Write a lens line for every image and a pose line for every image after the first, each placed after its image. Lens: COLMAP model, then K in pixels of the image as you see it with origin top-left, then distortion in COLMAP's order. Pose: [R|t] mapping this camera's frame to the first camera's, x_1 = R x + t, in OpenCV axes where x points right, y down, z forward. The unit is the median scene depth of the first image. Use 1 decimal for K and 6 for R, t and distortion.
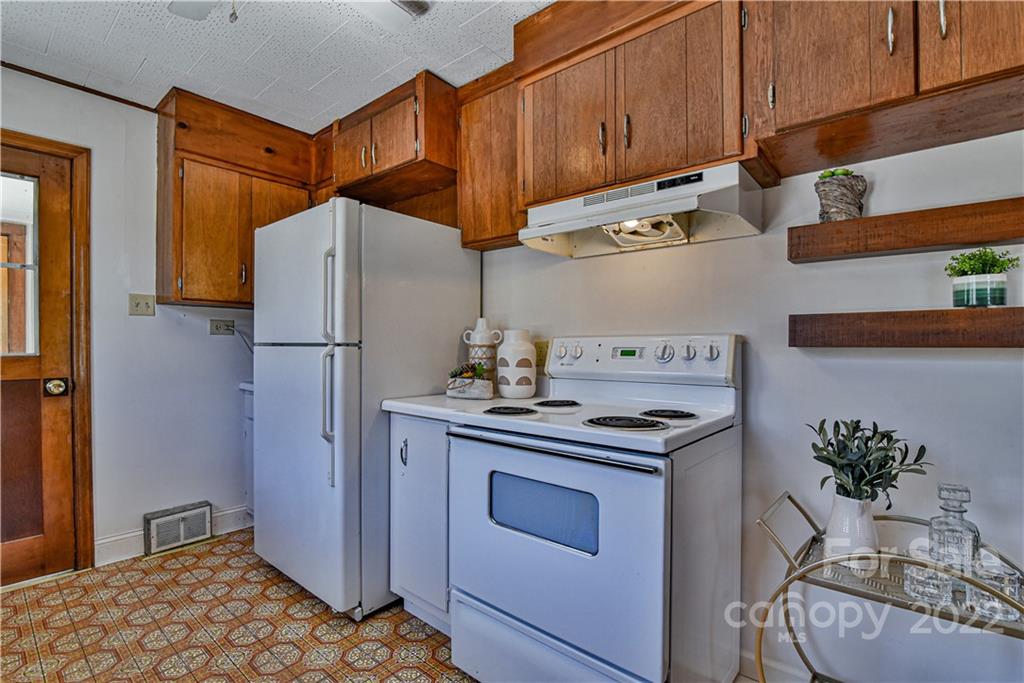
lens RADIAL K [[472.9, 0, 506.2], [0, 472.9, 343.8], [0, 0, 1]] dist [-0.022949, 0.002147]
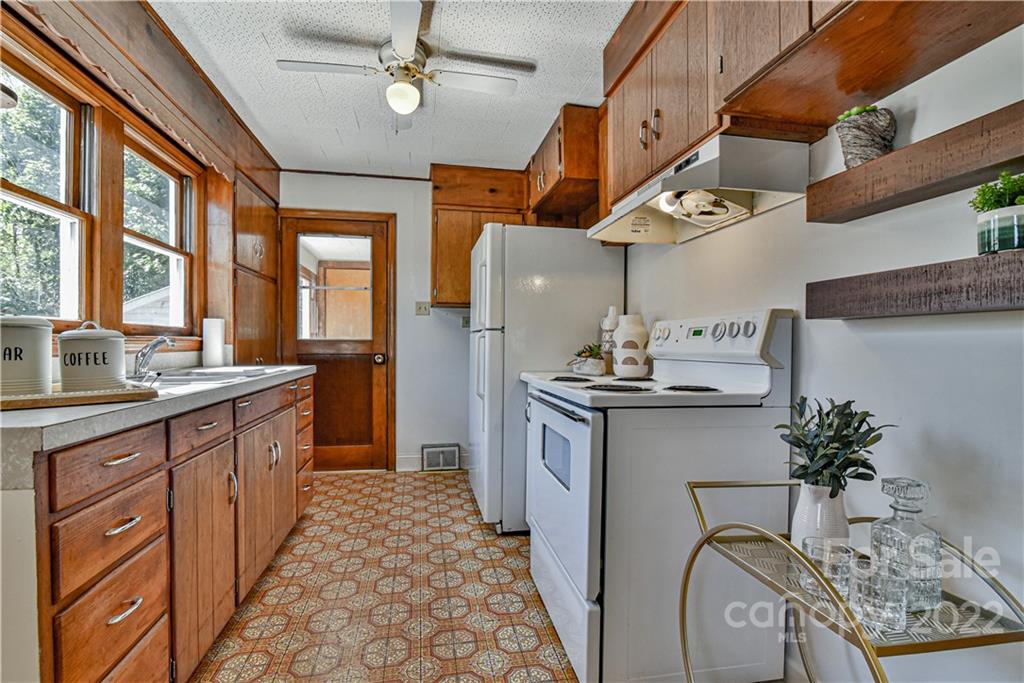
lens RADIAL K [[472.9, 0, 505.1], [0, 472.9, 343.0], [0, 0, 1]] dist [-0.022949, 0.002147]
pose [[0.773685, 0.002356, -0.633566, 0.480739], [-0.004740, 0.999987, -0.002069, 0.037904], [0.633553, 0.004604, 0.773686, -0.037134]]
